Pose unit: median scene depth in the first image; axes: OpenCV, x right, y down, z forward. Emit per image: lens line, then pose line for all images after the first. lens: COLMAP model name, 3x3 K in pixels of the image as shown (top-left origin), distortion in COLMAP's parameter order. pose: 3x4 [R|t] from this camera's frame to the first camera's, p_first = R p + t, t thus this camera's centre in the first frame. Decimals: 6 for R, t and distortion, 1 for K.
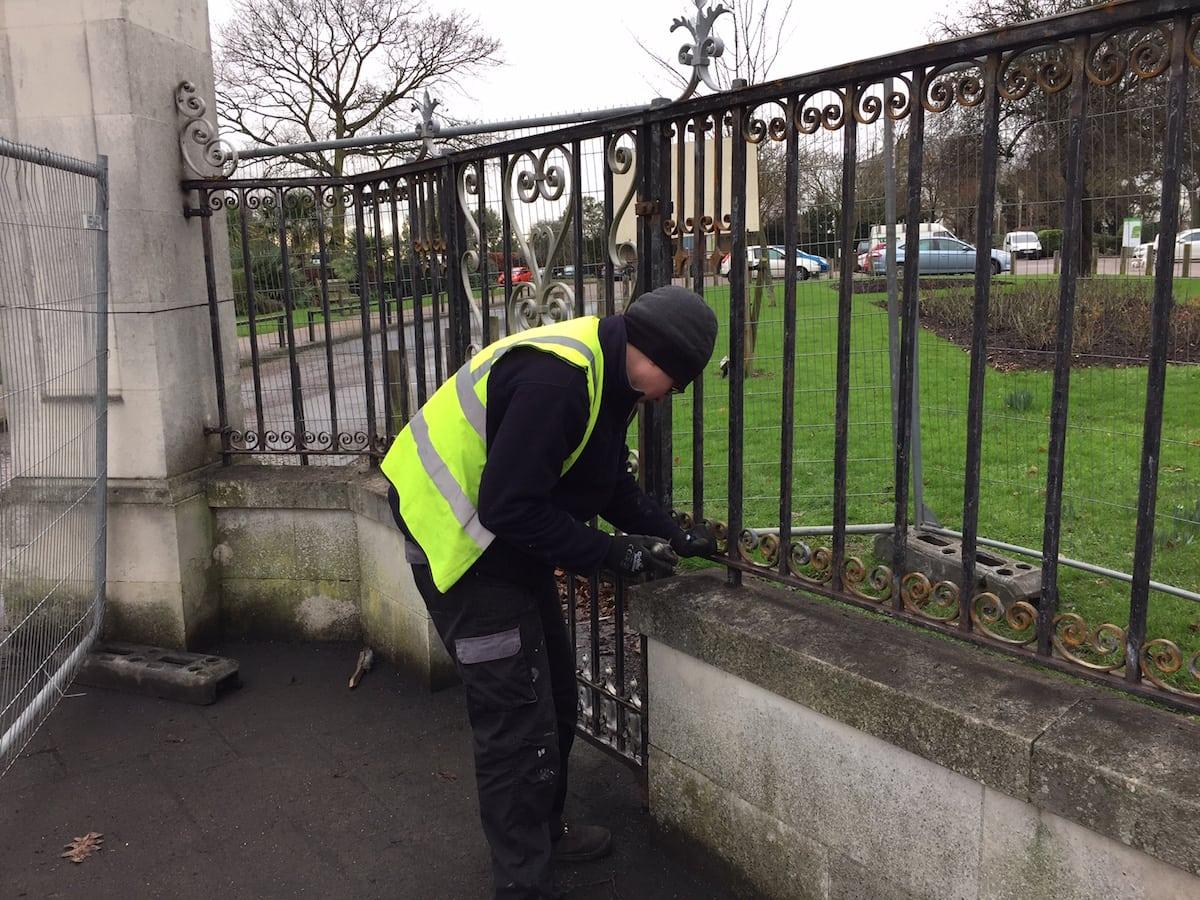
lens RADIAL K [[1005.5, 0, 600.0], [0, 1005.5, 450.0], [0, 0, 1]] dist [0.082142, -0.125100]
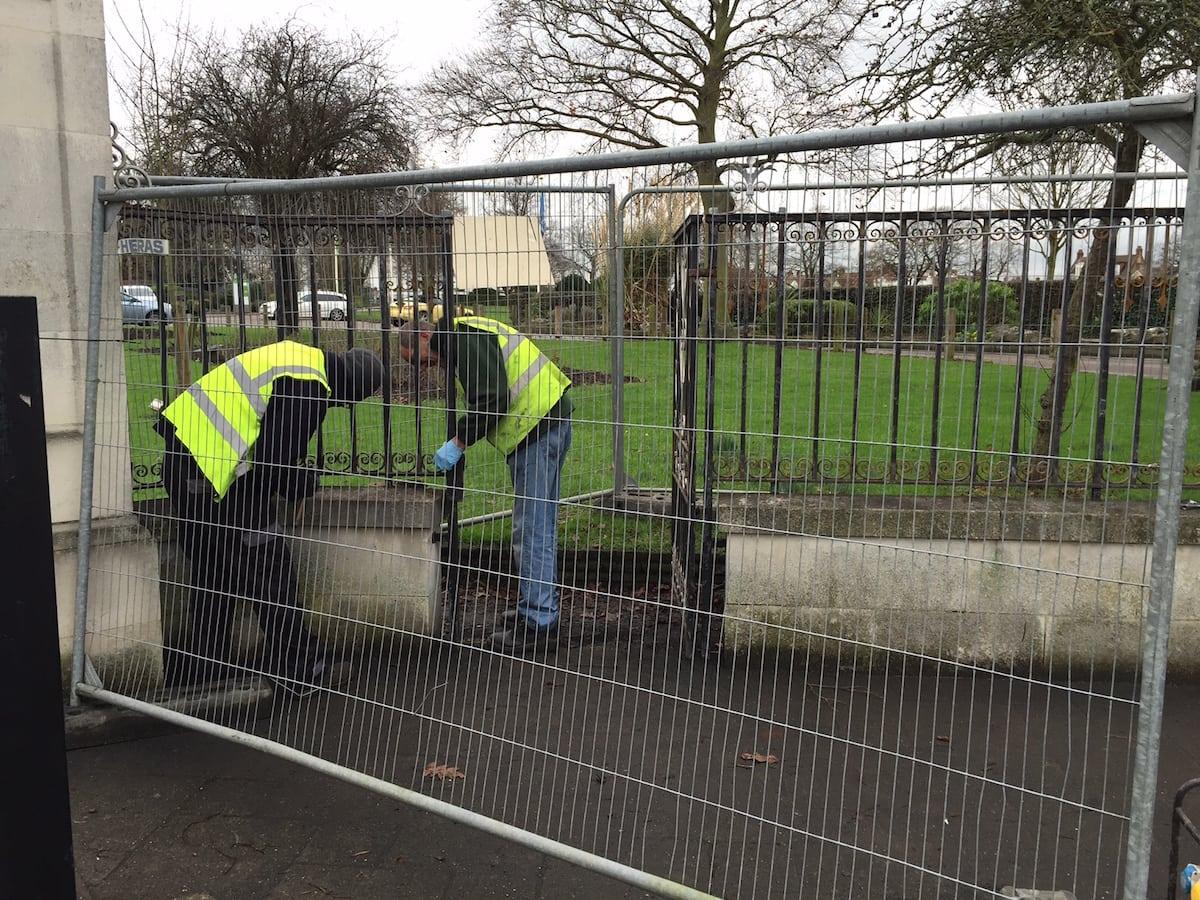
lens RADIAL K [[1005.5, 0, 600.0], [0, 1005.5, 450.0], [0, 0, 1]] dist [0.082142, -0.125100]
pose [[0.672207, -0.073751, 0.736681, -1.269206], [0.112215, 0.993680, -0.002914, 0.030010], [-0.731810, 0.084625, 0.676234, 0.044654]]
